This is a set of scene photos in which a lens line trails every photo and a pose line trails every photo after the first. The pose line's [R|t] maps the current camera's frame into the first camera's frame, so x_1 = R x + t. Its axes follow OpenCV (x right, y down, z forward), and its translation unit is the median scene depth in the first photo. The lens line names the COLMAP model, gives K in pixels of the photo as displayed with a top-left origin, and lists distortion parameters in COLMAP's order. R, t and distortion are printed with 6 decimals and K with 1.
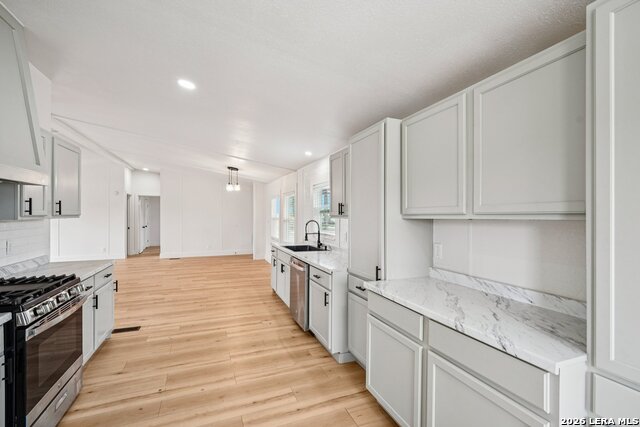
lens RADIAL K [[283.6, 0, 317.4], [0, 283.6, 214.4], [0, 0, 1]] dist [-0.009477, 0.000259]
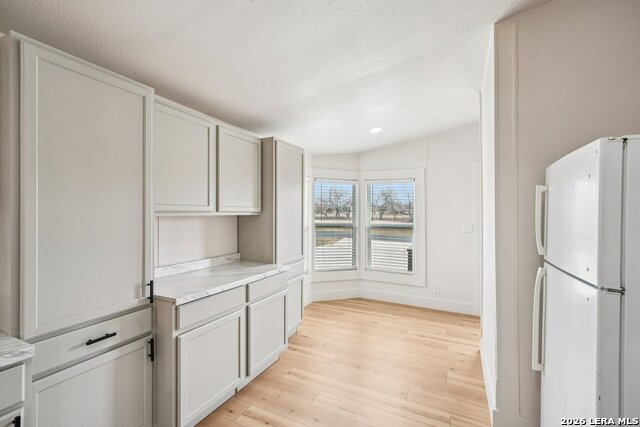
lens RADIAL K [[285.9, 0, 318.4], [0, 285.9, 209.7], [0, 0, 1]] dist [-0.005302, 0.000130]
pose [[-0.678198, 0.003999, 0.734868, -0.454922], [-0.009424, 0.999856, -0.014138, 0.002130], [-0.734819, -0.016513, -0.678063, 0.844983]]
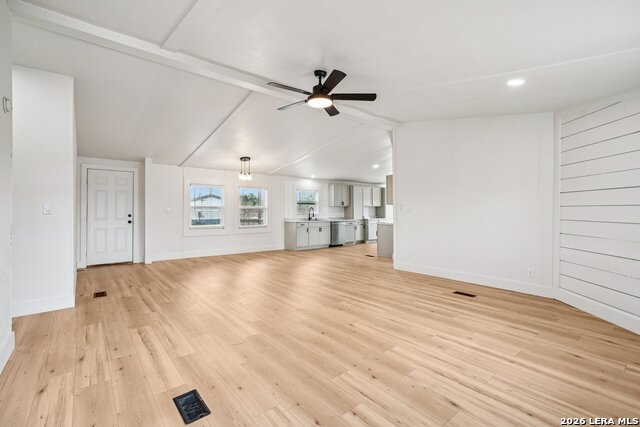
lens RADIAL K [[285.9, 0, 318.4], [0, 285.9, 209.7], [0, 0, 1]] dist [-0.005302, 0.000130]
pose [[-0.304238, 0.000949, 0.952596, -2.997618], [-0.001076, 0.999999, -0.001340, 0.058130], [-0.952595, -0.001433, -0.304237, 2.298151]]
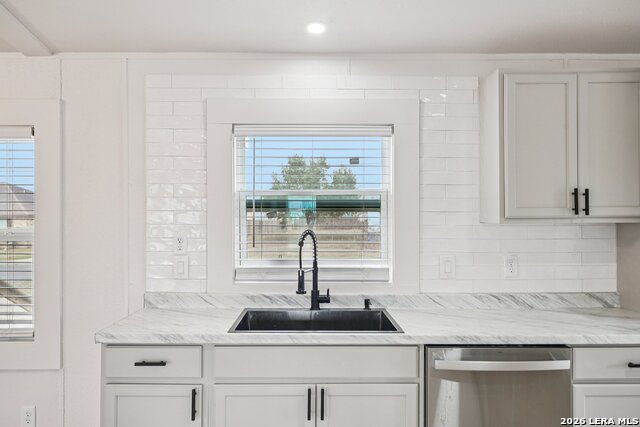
lens RADIAL K [[492.6, 0, 320.0], [0, 492.6, 213.5], [0, 0, 1]] dist [0.007955, 0.003776]
pose [[0.351213, -0.001180, 0.936295, -0.800323], [0.001028, 0.999999, 0.000874, -0.002077], [-0.936295, 0.000656, 0.351214, 1.129366]]
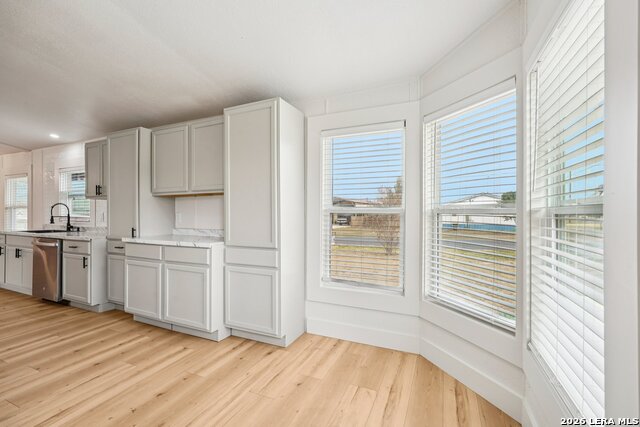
lens RADIAL K [[281.2, 0, 318.3], [0, 281.2, 212.9], [0, 0, 1]] dist [-0.006395, 0.000206]
pose [[0.714519, -0.002860, 0.699611, -0.081368], [-0.000133, 0.999991, 0.004223, 0.070970], [-0.699616, -0.003110, 0.714512, -0.485434]]
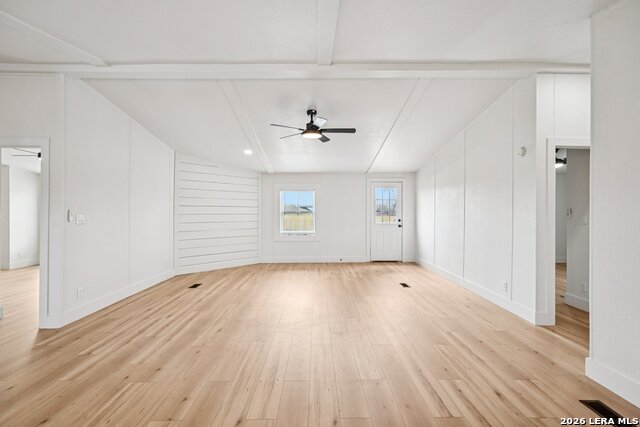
lens RADIAL K [[288.9, 0, 319.5], [0, 288.9, 209.7], [0, 0, 1]] dist [-0.001704, 0.000229]
pose [[-0.362333, -0.003950, -0.932040, -0.667487], [0.001658, 0.999987, -0.004883, 0.024876], [0.932047, -0.003314, -0.362322, 2.516391]]
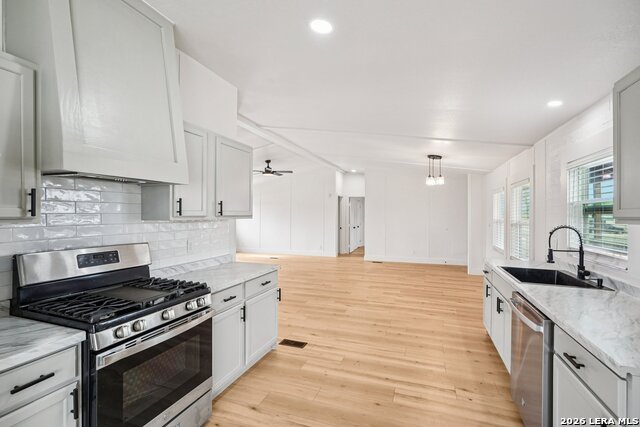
lens RADIAL K [[293.2, 0, 318.5], [0, 293.2, 214.0], [0, 0, 1]] dist [0.000199, 0.000509]
pose [[0.745315, -0.002054, -0.666709, 0.006698], [-0.000900, 0.999991, -0.004088, 0.000090], [0.666712, 0.003647, 0.745307, 0.394926]]
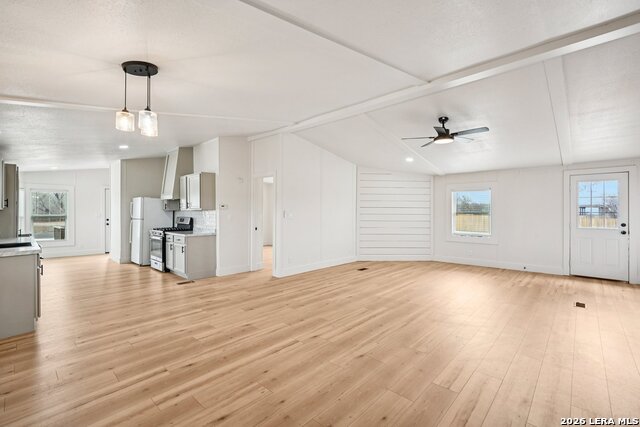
lens RADIAL K [[285.9, 0, 318.4], [0, 285.9, 209.7], [0, 0, 1]] dist [-0.005302, 0.000130]
pose [[-0.904302, -0.003773, -0.426876, -0.745381], [-0.000880, 0.999975, -0.006974, 0.024591], [0.426892, -0.005931, -0.904283, 3.035789]]
